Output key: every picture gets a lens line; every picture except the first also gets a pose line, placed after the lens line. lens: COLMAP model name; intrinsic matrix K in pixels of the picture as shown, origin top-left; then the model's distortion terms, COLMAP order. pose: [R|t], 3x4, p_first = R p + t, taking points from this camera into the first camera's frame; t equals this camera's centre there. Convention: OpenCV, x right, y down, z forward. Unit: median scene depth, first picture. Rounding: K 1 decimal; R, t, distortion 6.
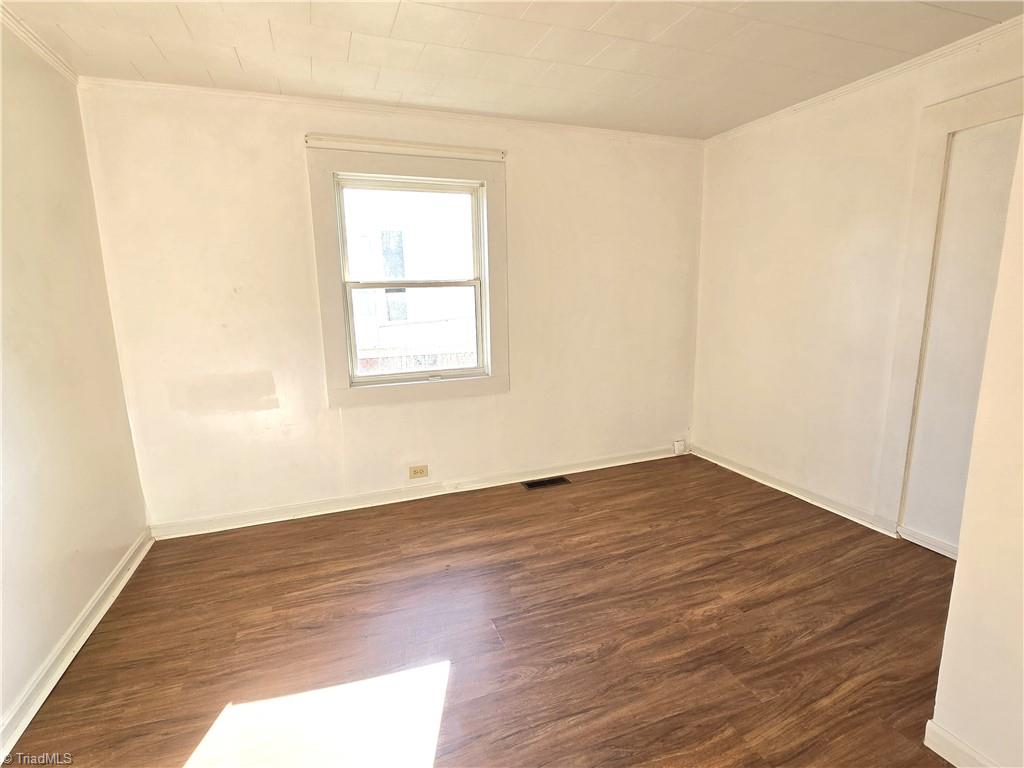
lens RADIAL K [[499.5, 0, 514.6], [0, 499.5, 381.8], [0, 0, 1]] dist [-0.004571, 0.002651]
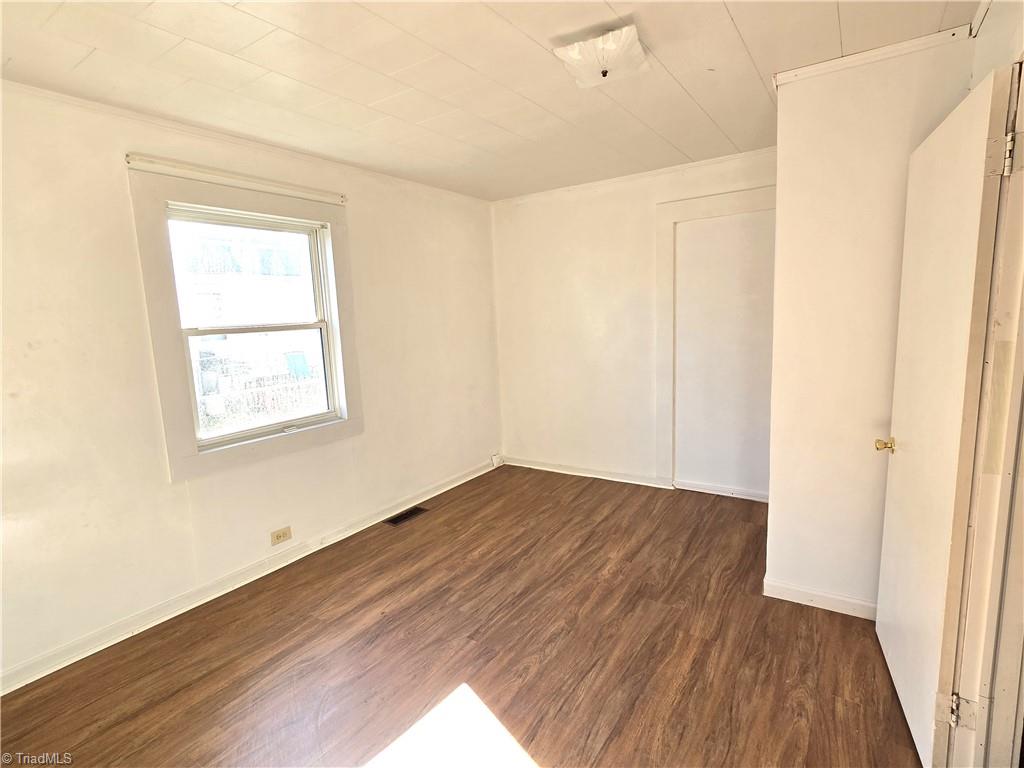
lens RADIAL K [[499.5, 0, 513.5], [0, 499.5, 382.4], [0, 0, 1]] dist [-0.004571, 0.002651]
pose [[0.829835, -0.094093, 0.550018, -0.377511], [0.128721, 0.991376, -0.024608, -0.019753], [-0.542959, 0.091219, 0.834790, 0.003566]]
